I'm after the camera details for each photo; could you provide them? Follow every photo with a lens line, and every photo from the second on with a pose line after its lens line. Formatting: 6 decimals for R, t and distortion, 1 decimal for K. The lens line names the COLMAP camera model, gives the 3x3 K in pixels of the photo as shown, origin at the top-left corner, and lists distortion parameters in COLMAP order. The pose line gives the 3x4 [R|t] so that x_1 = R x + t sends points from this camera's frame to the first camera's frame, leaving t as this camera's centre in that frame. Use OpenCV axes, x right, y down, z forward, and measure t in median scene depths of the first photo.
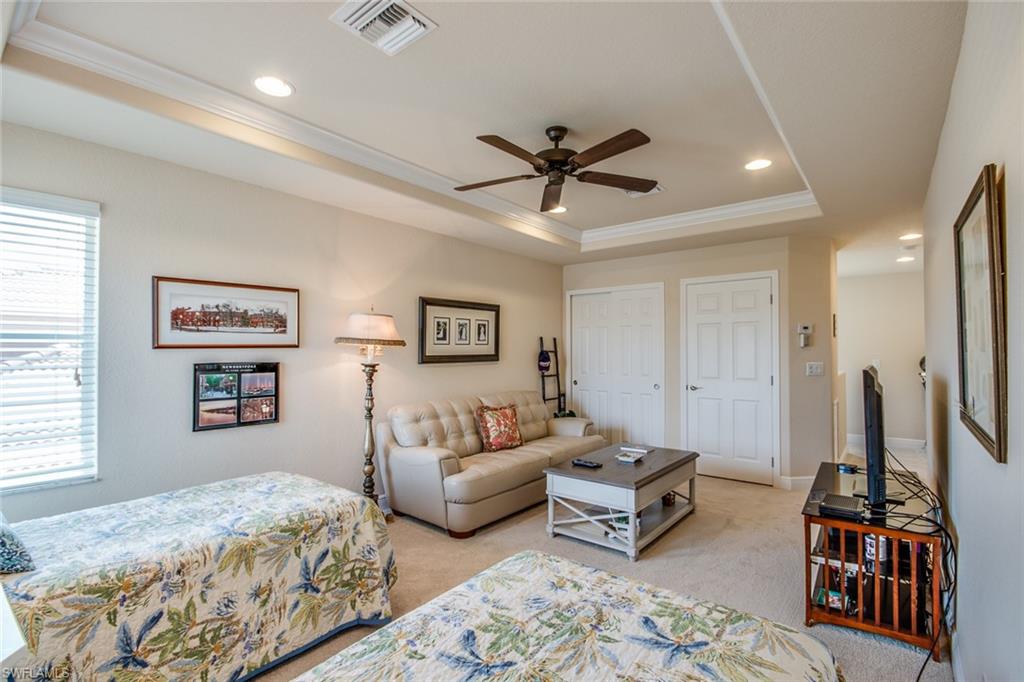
lens RADIAL K [[483.0, 0, 519.5], [0, 483.0, 338.5], [0, 0, 1]] dist [0.006533, -0.008087]
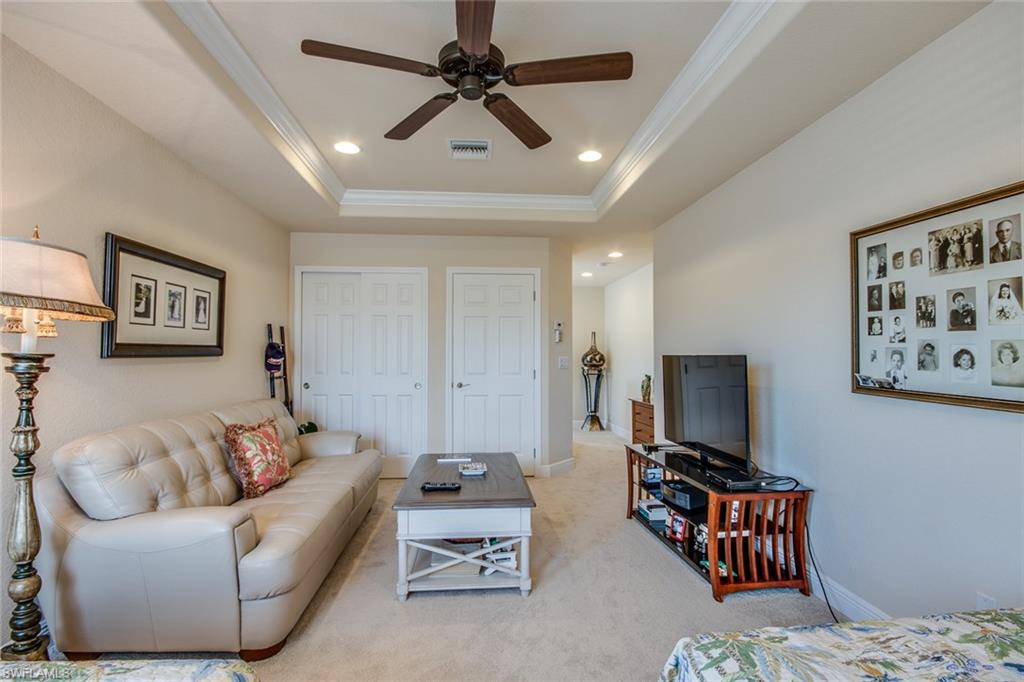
lens RADIAL K [[483.0, 0, 518.9], [0, 483.0, 340.3], [0, 0, 1]] dist [0.006533, -0.008087]
pose [[0.727245, 0.021533, 0.686040, -0.241308], [-0.018850, 0.999757, -0.011398, 0.030596], [-0.686119, -0.004643, 0.727475, 0.299047]]
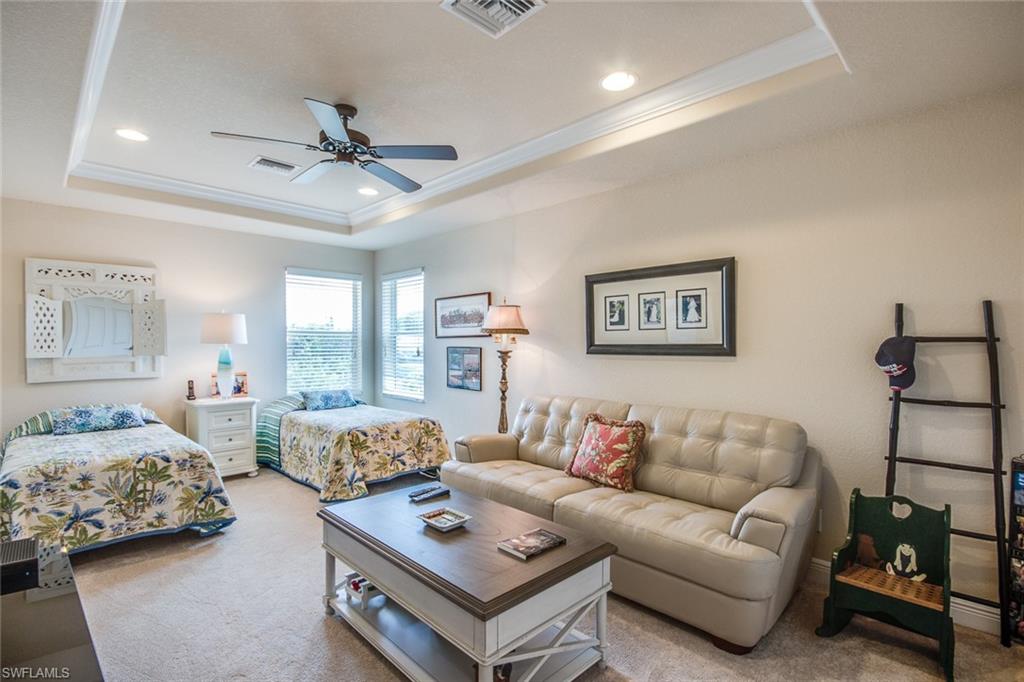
lens RADIAL K [[483.0, 0, 511.9], [0, 483.0, 343.9], [0, 0, 1]] dist [0.006533, -0.008087]
pose [[-0.126095, 0.006633, -0.991996, 0.666762], [0.026594, 0.999641, 0.003303, 0.028604], [0.991662, -0.025965, -0.126226, 0.981030]]
